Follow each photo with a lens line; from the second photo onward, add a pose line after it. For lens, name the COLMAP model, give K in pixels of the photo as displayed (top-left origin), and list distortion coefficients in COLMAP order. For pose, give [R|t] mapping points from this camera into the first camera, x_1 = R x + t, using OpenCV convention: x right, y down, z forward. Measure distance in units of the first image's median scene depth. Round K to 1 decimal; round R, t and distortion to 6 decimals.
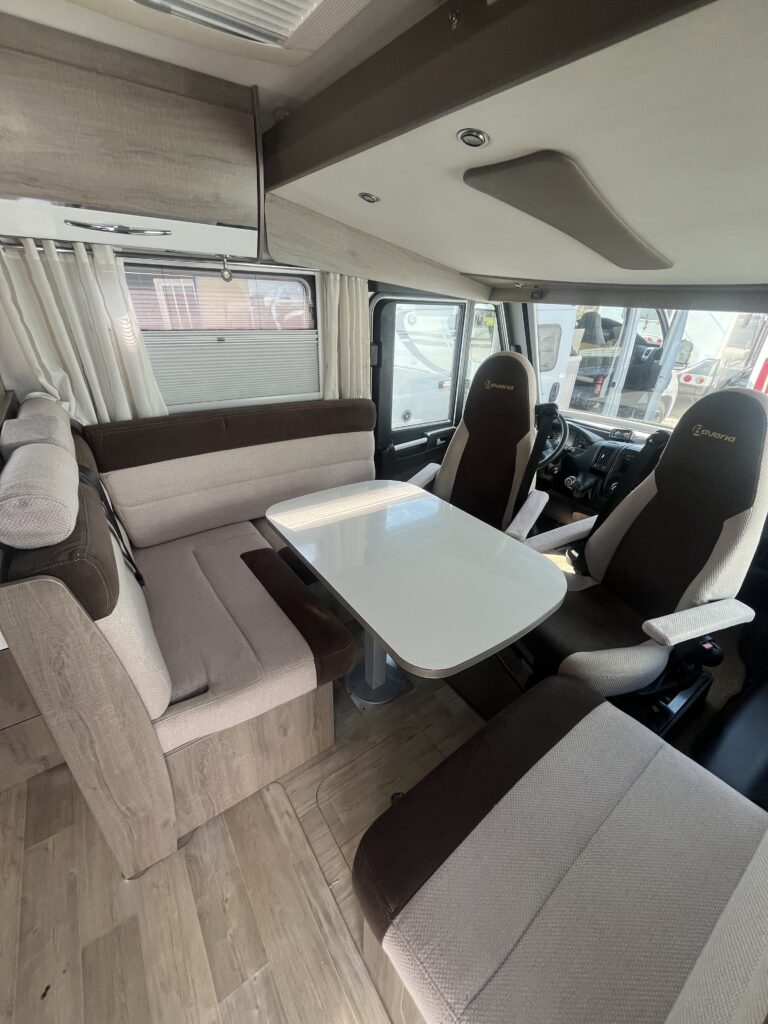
lens RADIAL K [[413.0, 0, 388.2], [0, 413.0, 512.5], [0, 0, 1]] dist [-0.002437, 0.000186]
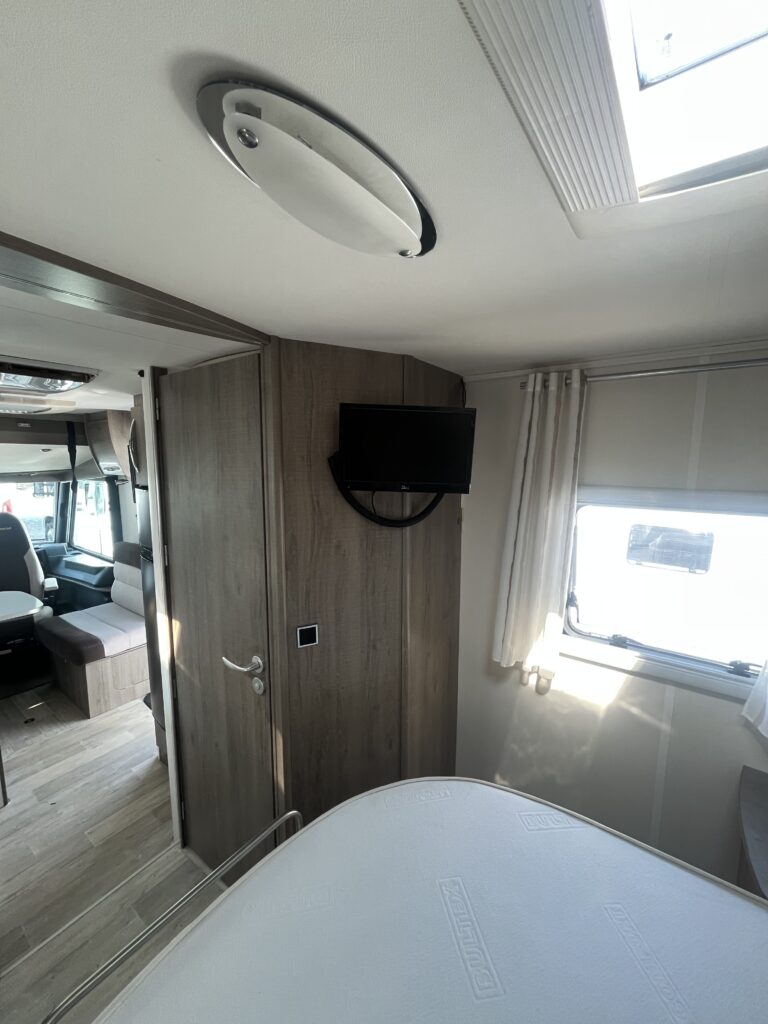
lens RADIAL K [[413.0, 0, 388.2], [0, 413.0, 512.5], [0, 0, 1]] dist [-0.002437, 0.000186]
pose [[-0.322242, -0.157661, 0.933436, -2.183558], [0.419368, 0.860226, 0.290070, -0.009053], [-0.848699, 0.484926, -0.211083, -0.516238]]
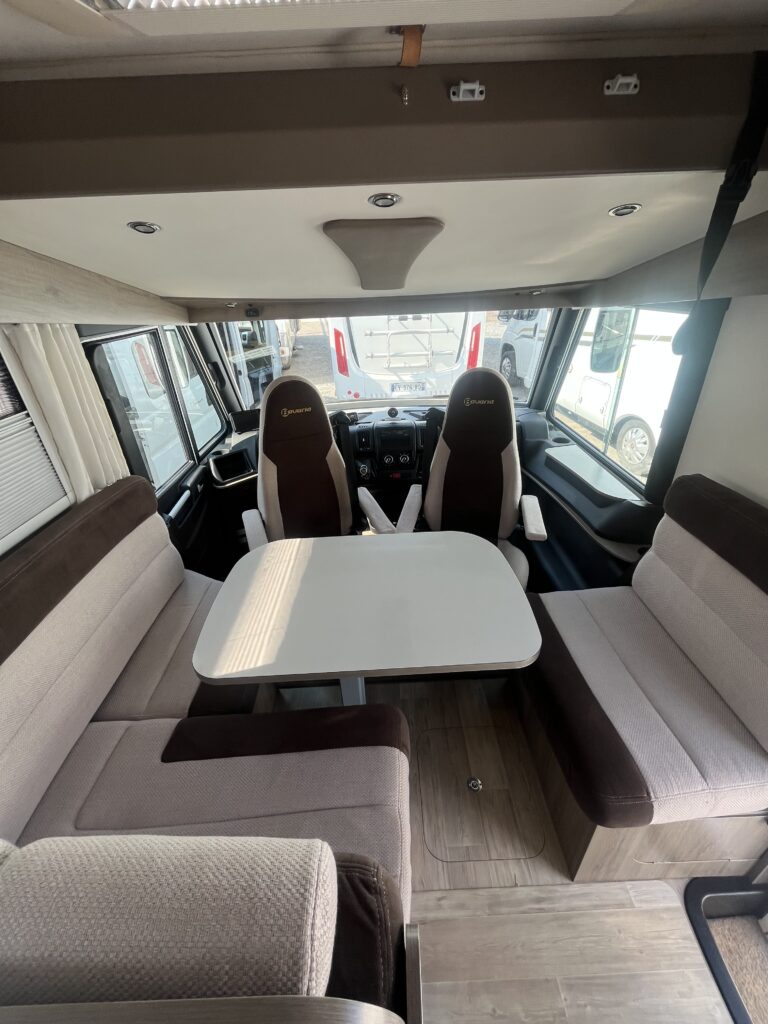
lens RADIAL K [[413.0, 0, 388.2], [0, 413.0, 512.5], [0, 0, 1]] dist [-0.002437, 0.000186]
pose [[0.556334, -0.457750, 0.693511, -0.534554], [0.432881, 0.872053, 0.228339, -0.294916], [-0.709300, 0.173175, 0.683304, 0.274172]]
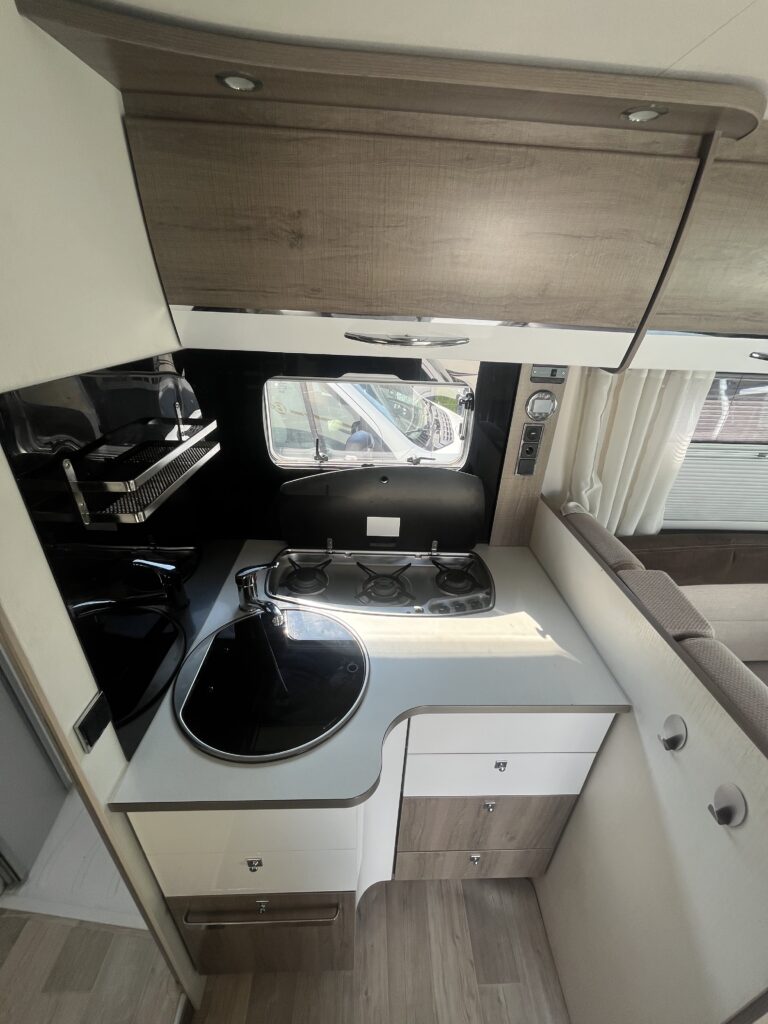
lens RADIAL K [[413.0, 0, 388.2], [0, 413.0, 512.5], [0, 0, 1]] dist [-0.002437, 0.000186]
pose [[0.837623, 0.245111, -0.488168, -0.750939], [-0.257725, 0.965285, 0.042457, -0.202541], [0.481628, 0.090250, 0.871716, -0.036378]]
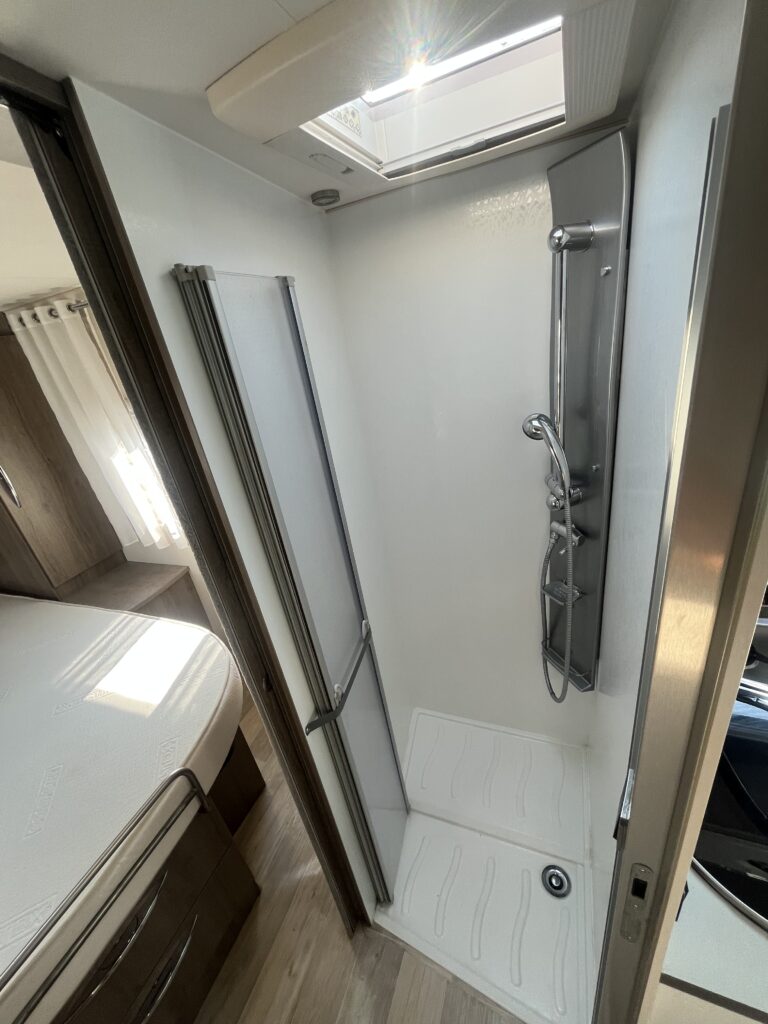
lens RADIAL K [[413.0, 0, 388.2], [0, 413.0, 512.5], [0, 0, 1]] dist [-0.002437, 0.000186]
pose [[0.536820, 0.238691, -0.809229, -1.113598], [-0.220640, 0.965484, 0.138414, -0.160088], [0.814335, 0.104245, 0.570956, -0.190058]]
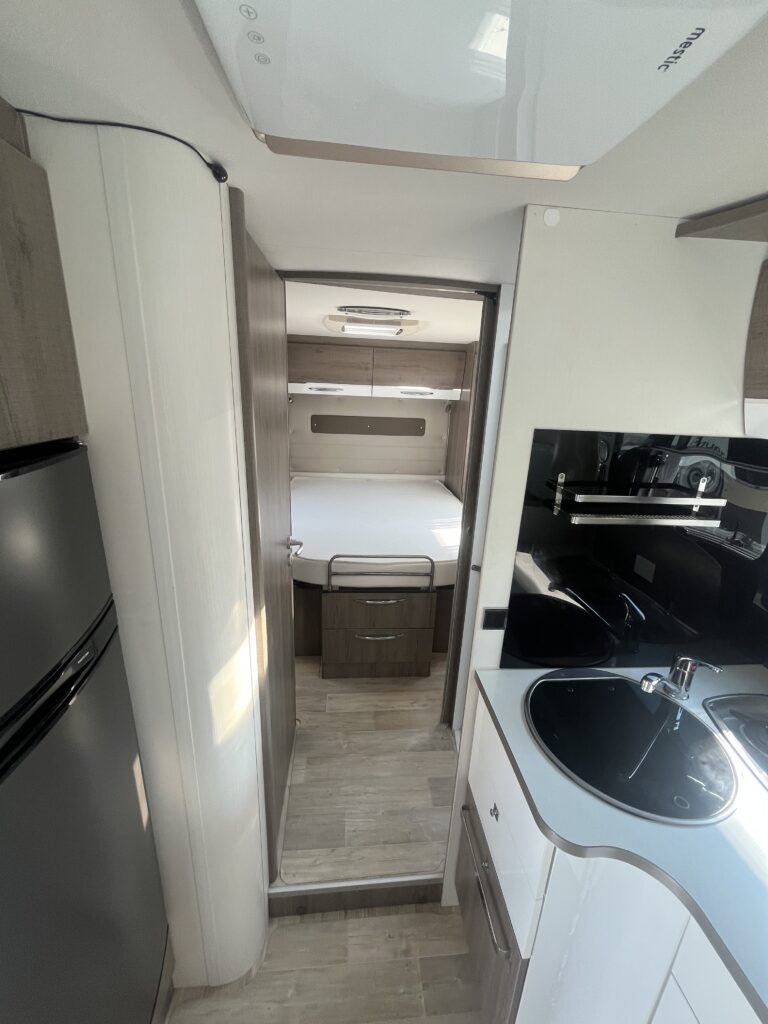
lens RADIAL K [[413.0, 0, 388.2], [0, 413.0, 512.5], [0, 0, 1]] dist [-0.002437, 0.000186]
pose [[-0.502652, 0.193336, -0.842593, -0.481635], [-0.450631, 0.773179, 0.446235, -0.281322], [0.737748, 0.603999, -0.301516, 0.193786]]
